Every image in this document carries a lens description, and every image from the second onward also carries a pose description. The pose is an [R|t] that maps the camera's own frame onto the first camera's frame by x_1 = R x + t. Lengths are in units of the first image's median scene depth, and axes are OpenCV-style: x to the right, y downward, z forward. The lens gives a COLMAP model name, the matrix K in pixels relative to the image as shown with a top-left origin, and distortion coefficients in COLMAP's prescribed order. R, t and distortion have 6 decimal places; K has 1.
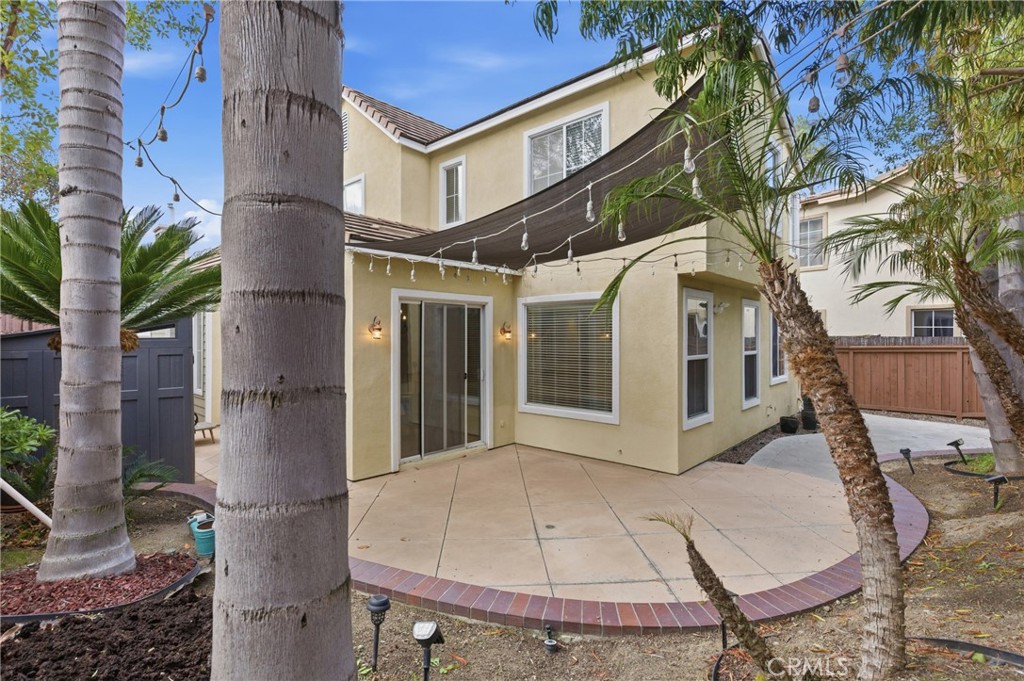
lens RADIAL K [[489.9, 0, 512.3], [0, 489.9, 335.9], [0, 0, 1]] dist [0.005397, -0.000170]
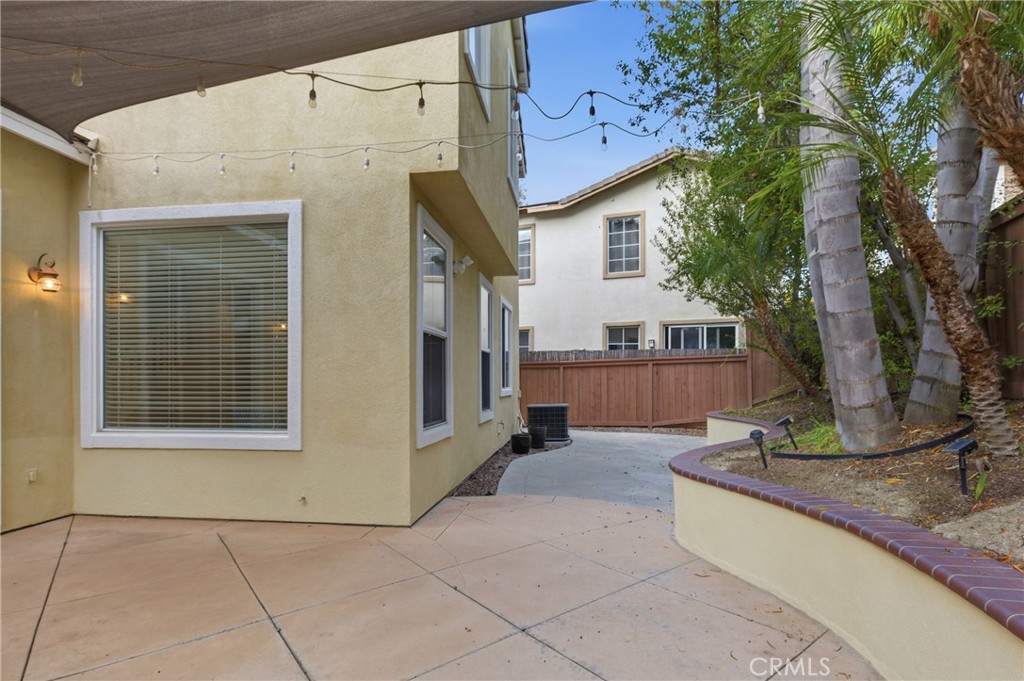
lens RADIAL K [[508.8, 0, 511.1], [0, 508.8, 381.7], [0, 0, 1]] dist [-0.004518, -0.000551]
pose [[0.823747, 0.002243, 0.566953, 0.057529], [0.001270, 0.999982, -0.005801, 0.069177], [-0.566956, 0.005499, 0.823730, 0.258641]]
